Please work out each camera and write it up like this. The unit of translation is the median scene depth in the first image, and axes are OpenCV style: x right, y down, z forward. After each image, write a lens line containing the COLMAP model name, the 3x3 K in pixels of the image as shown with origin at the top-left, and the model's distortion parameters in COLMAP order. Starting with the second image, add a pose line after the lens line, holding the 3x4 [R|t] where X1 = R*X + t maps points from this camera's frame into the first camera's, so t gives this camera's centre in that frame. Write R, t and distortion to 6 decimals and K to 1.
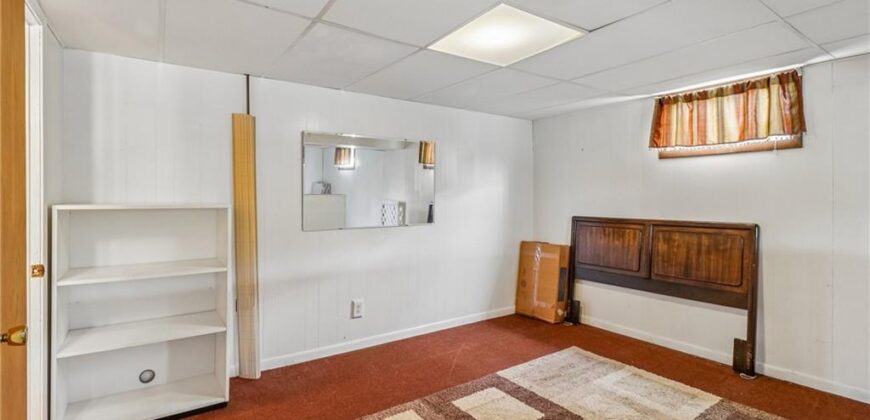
lens RADIAL K [[411.0, 0, 431.1], [0, 411.0, 198.8], [0, 0, 1]] dist [-0.002603, -0.000386]
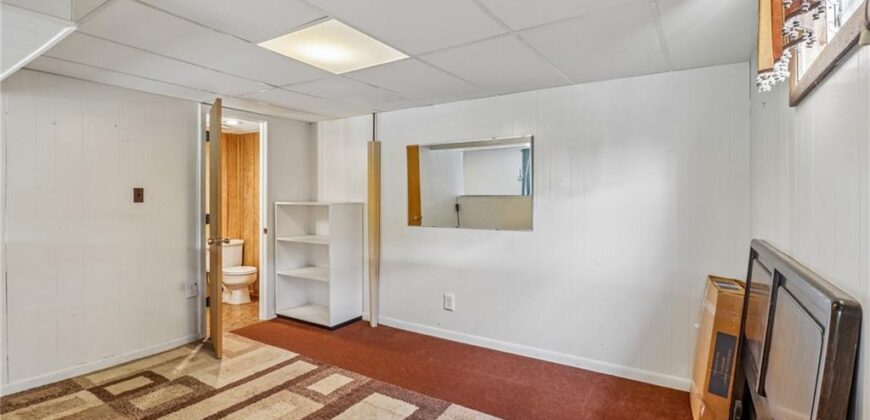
lens RADIAL K [[411.0, 0, 431.1], [0, 411.0, 198.8], [0, 0, 1]] dist [-0.002603, -0.000386]
pose [[0.375428, 0.001627, -0.926850, 0.995123], [-0.008160, 0.999966, -0.001550, -0.003321], [0.926816, 0.008145, 0.375429, 0.672623]]
